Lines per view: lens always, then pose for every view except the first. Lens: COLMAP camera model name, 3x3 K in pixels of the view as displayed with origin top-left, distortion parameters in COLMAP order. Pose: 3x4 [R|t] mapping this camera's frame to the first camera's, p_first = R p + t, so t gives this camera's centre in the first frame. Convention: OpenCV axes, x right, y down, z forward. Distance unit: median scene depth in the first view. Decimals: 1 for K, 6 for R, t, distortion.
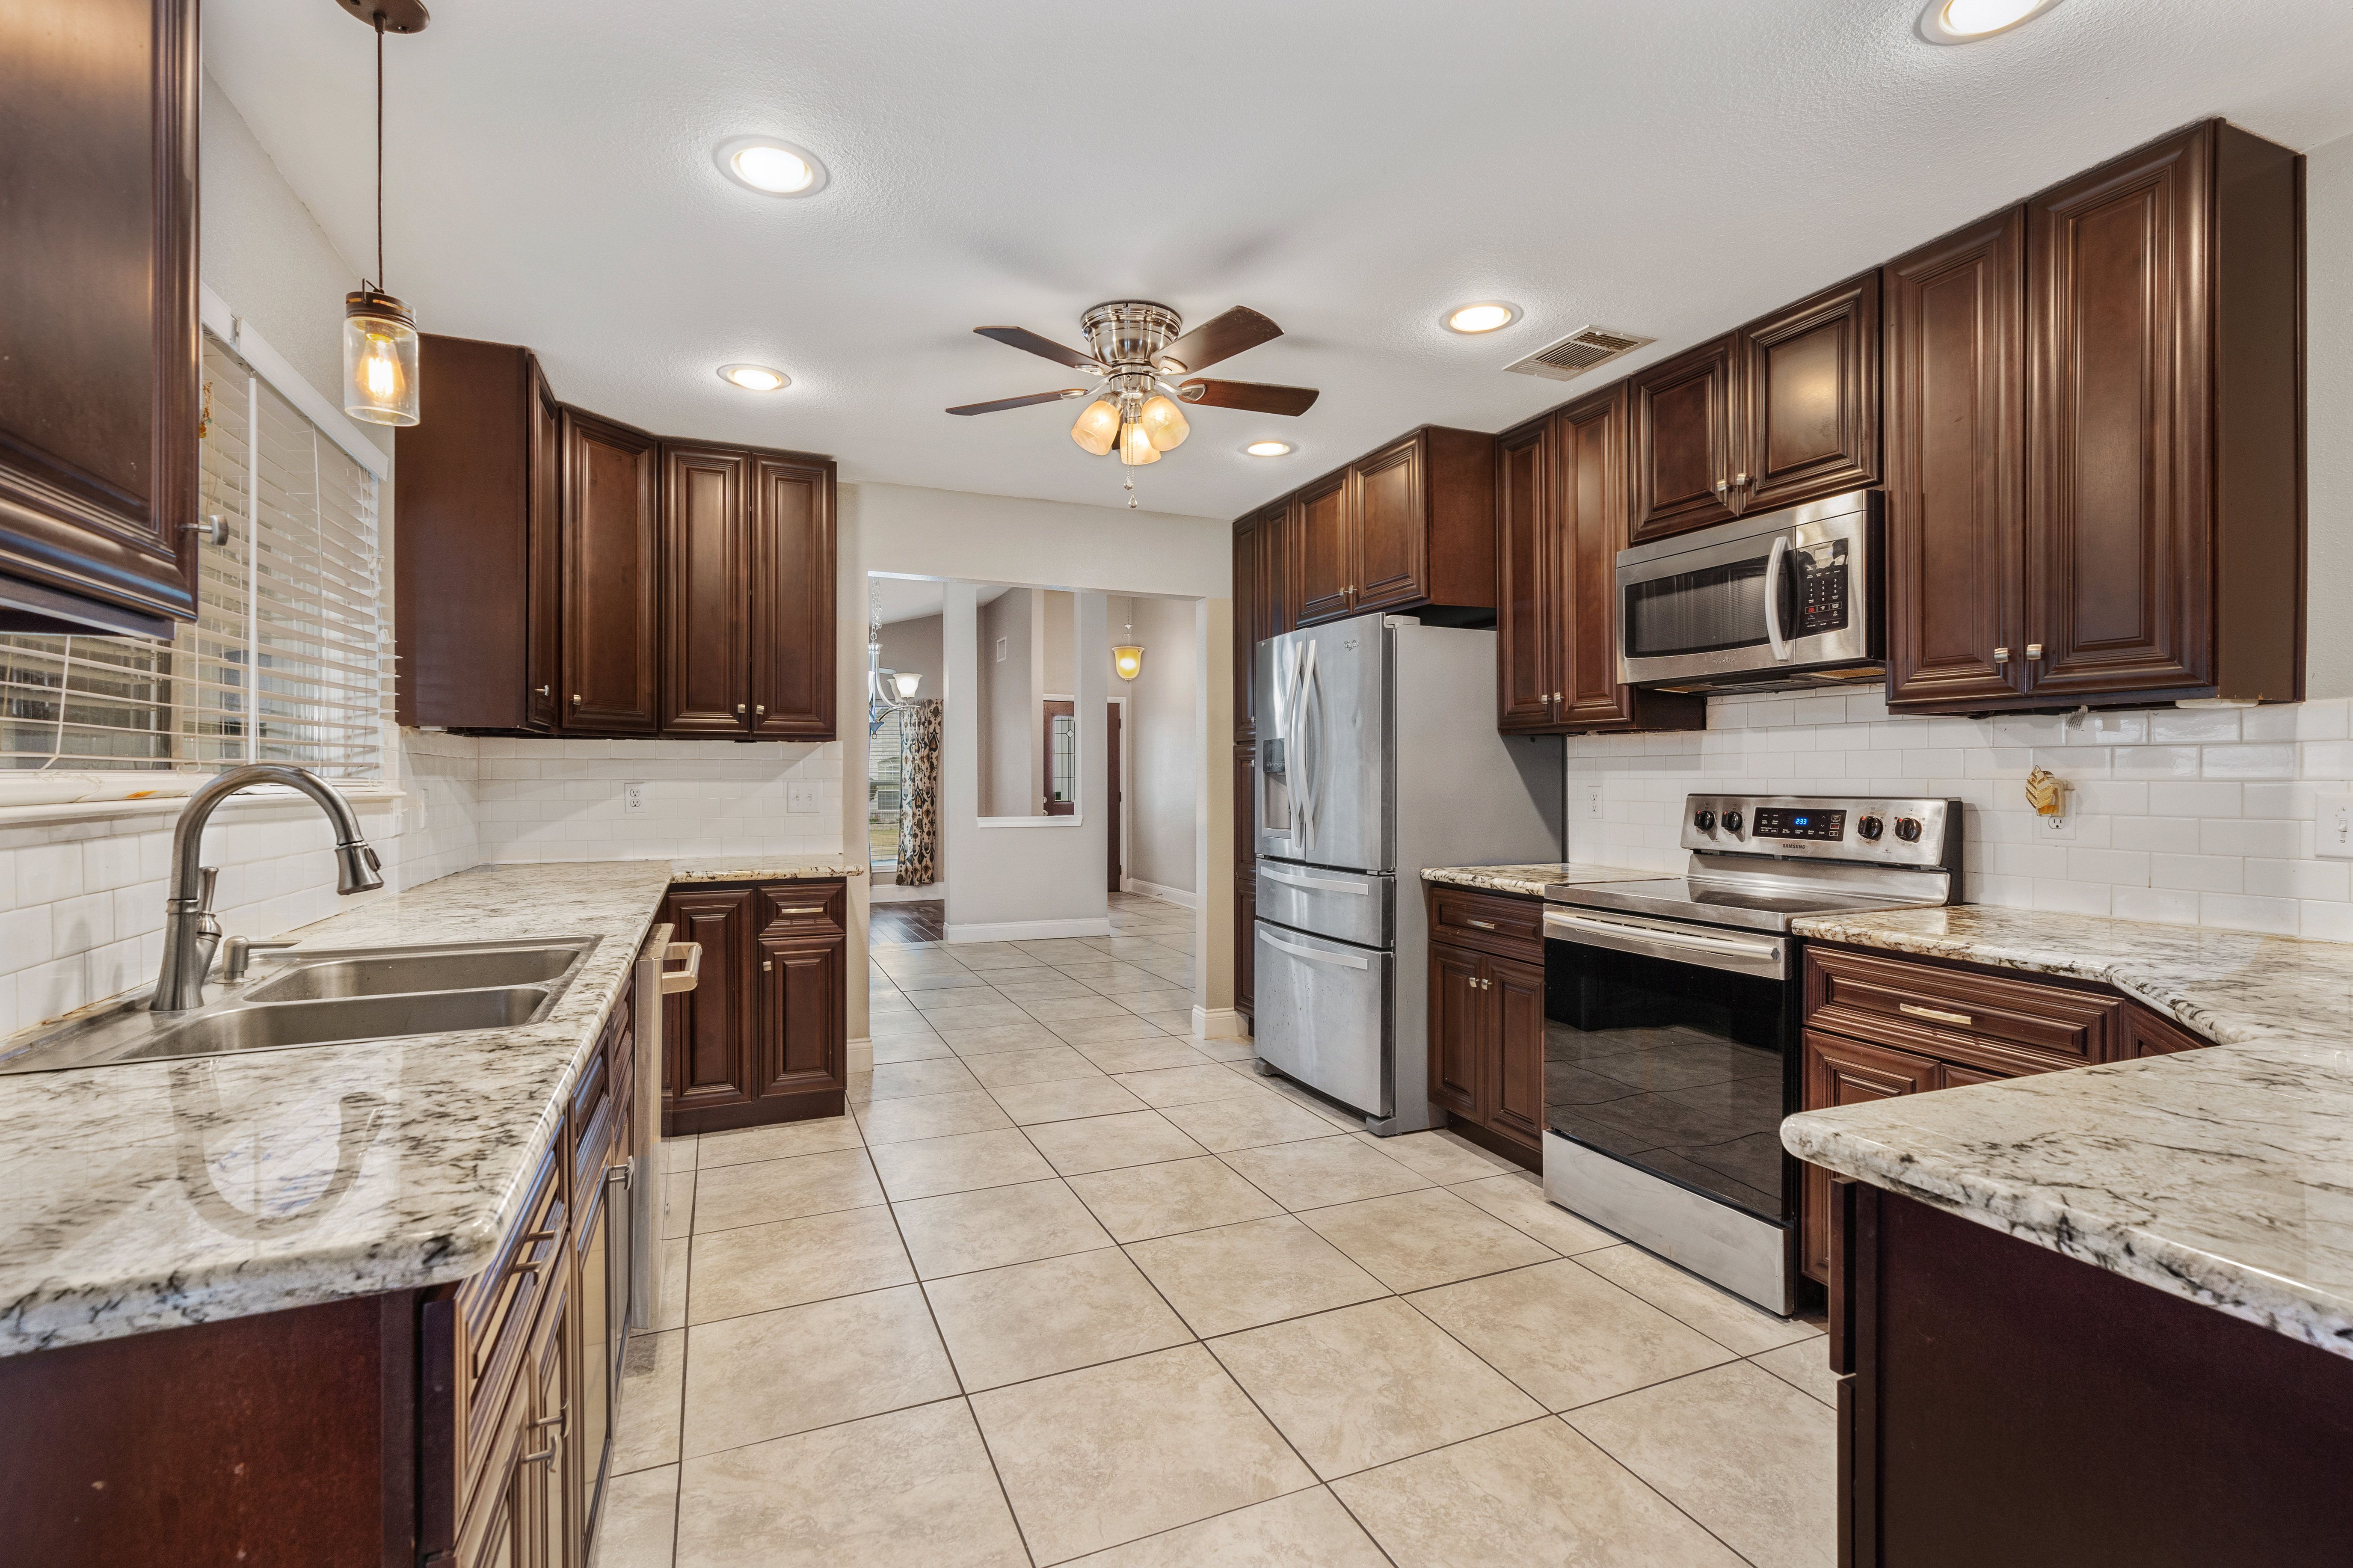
lens RADIAL K [[1078.8, 0, 1185.0], [0, 1078.8, 776.3], [0, 0, 1]] dist [-0.003691, 0.001734]
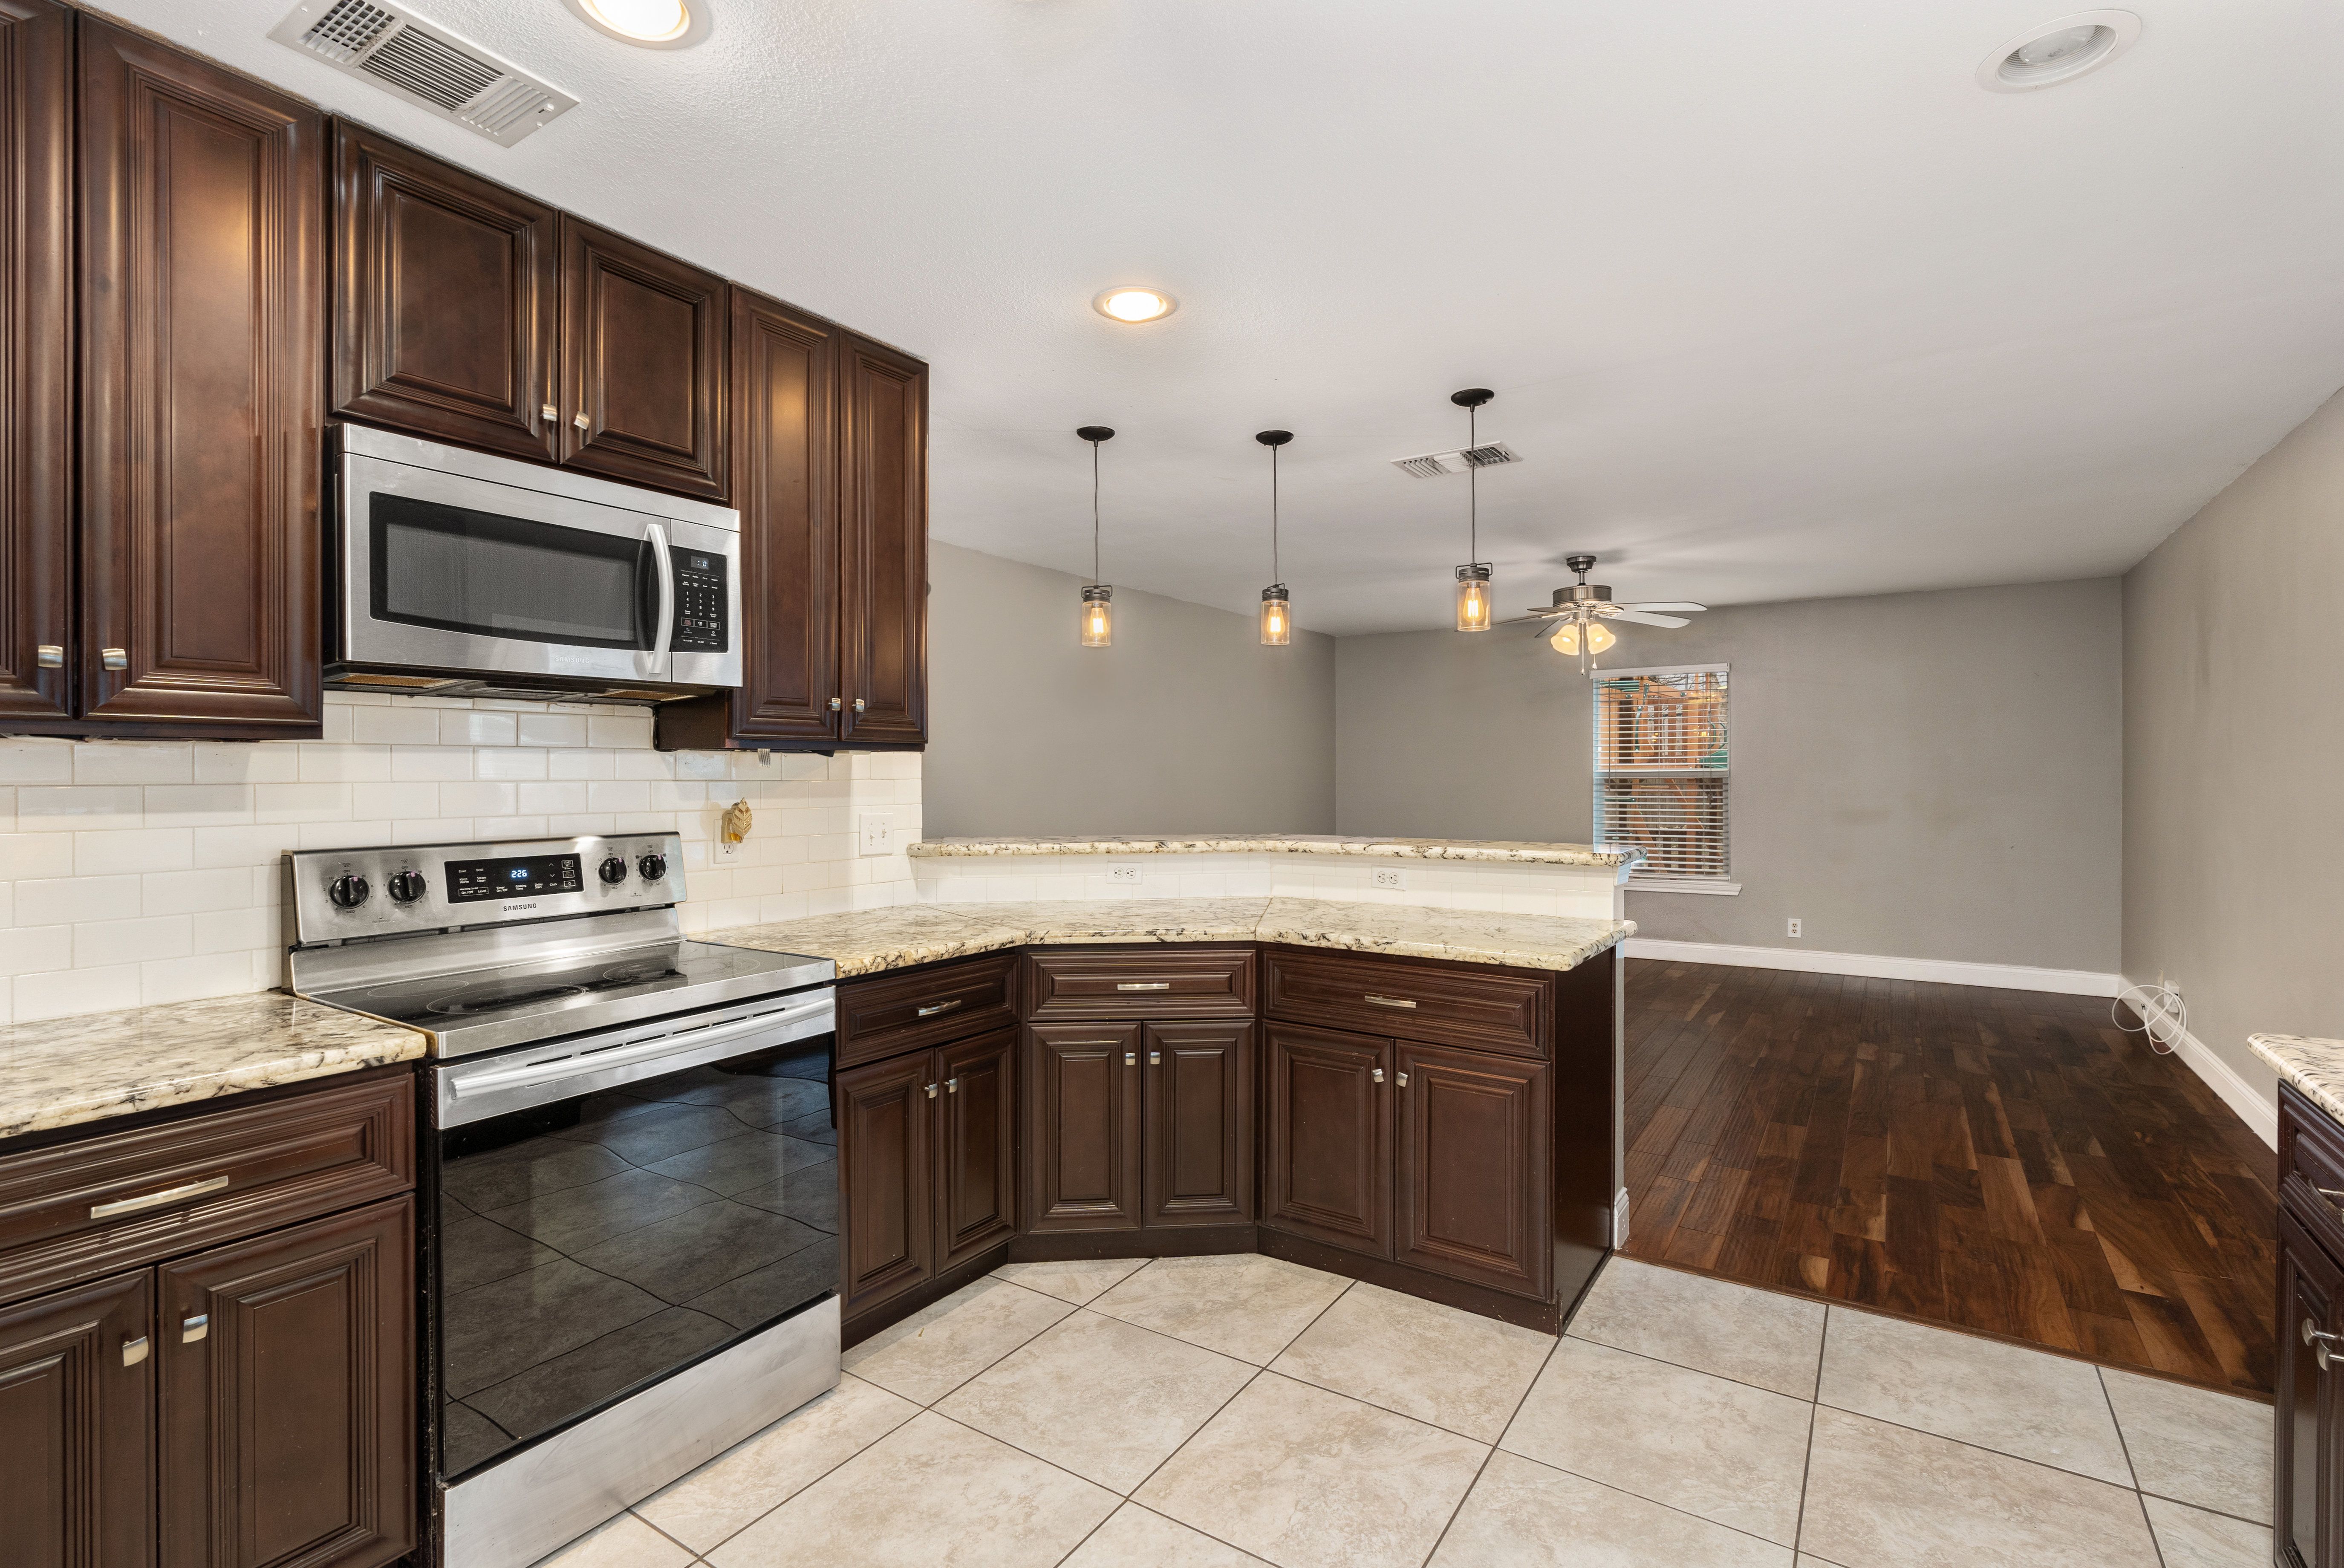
lens RADIAL K [[1074.7, 0, 1193.8], [0, 1074.7, 772.0], [0, 0, 1]] dist [-0.003691, 0.001734]
pose [[-0.553244, 0.001279, 0.833018, -0.290332], [-0.000797, 0.999998, -0.002065, -0.025560], [-0.833019, -0.001807, -0.553242, 0.903576]]
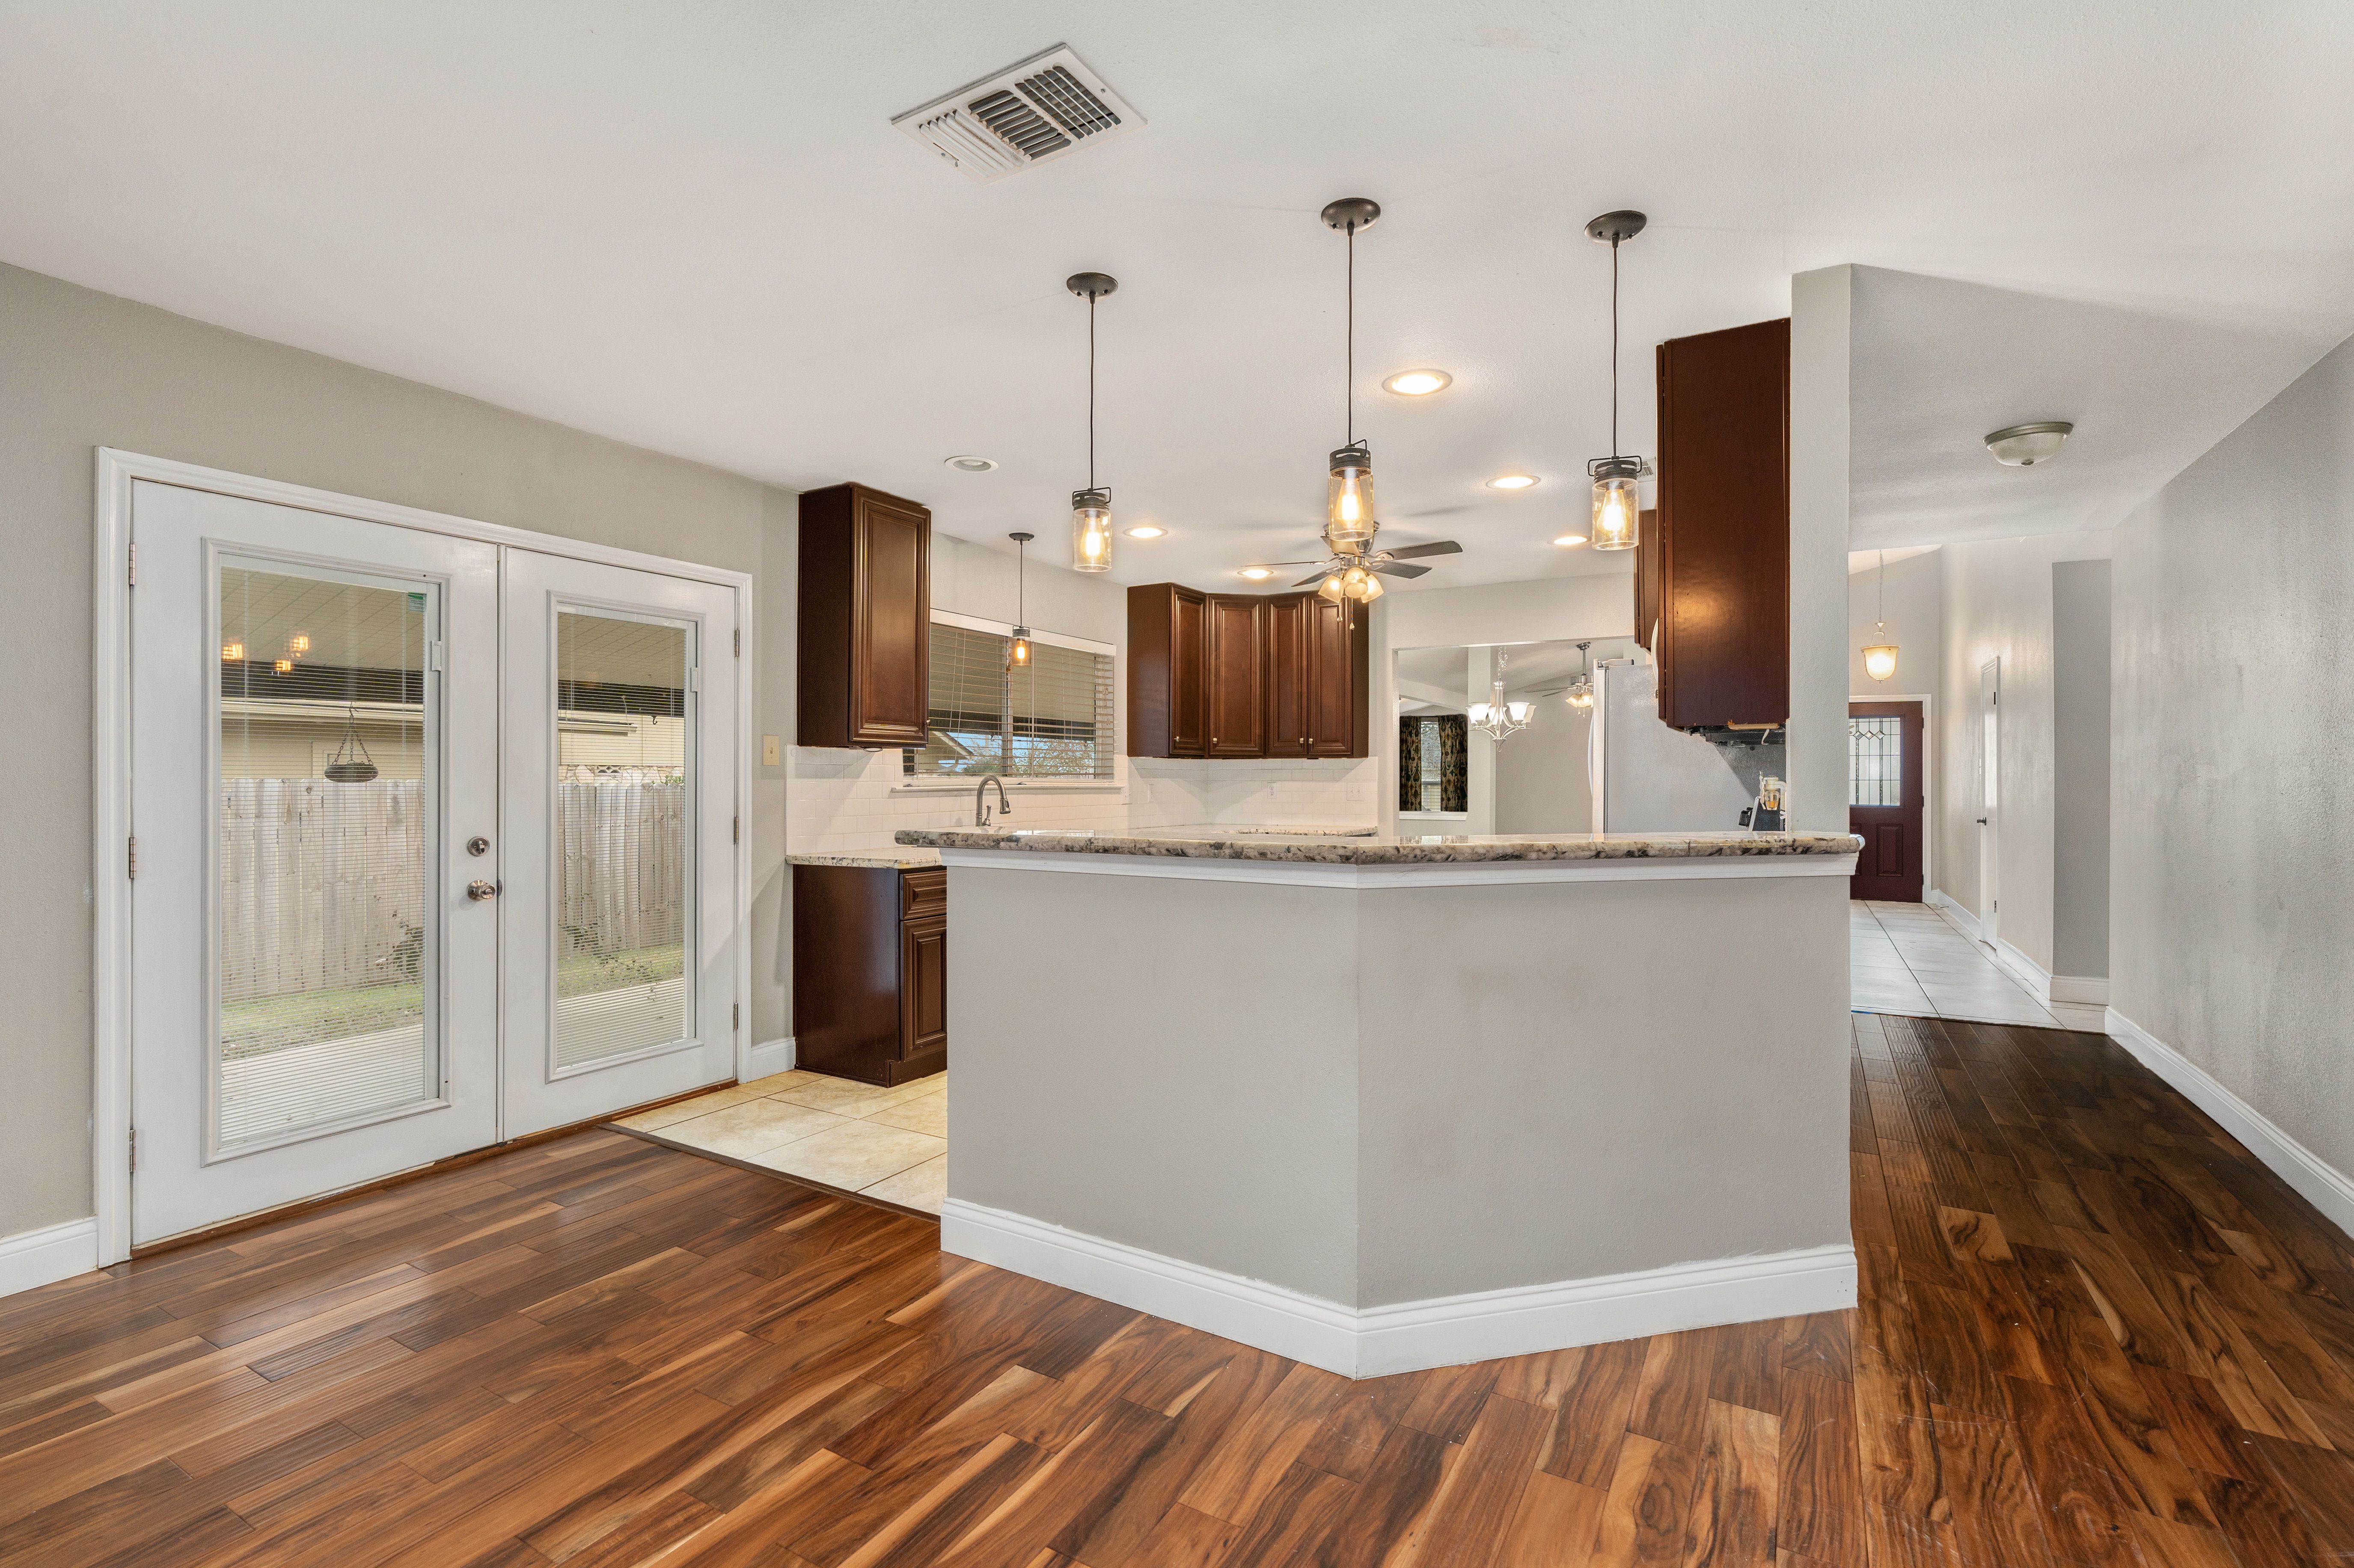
lens RADIAL K [[1079.2, 0, 1170.3], [0, 1079.2, 771.7], [0, 0, 1]] dist [-0.003691, 0.001734]
pose [[0.592989, -0.004655, -0.805197, 1.039615], [-0.001235, 0.999977, -0.006690, 0.000226], [0.805210, 0.004962, 0.592970, -0.265398]]
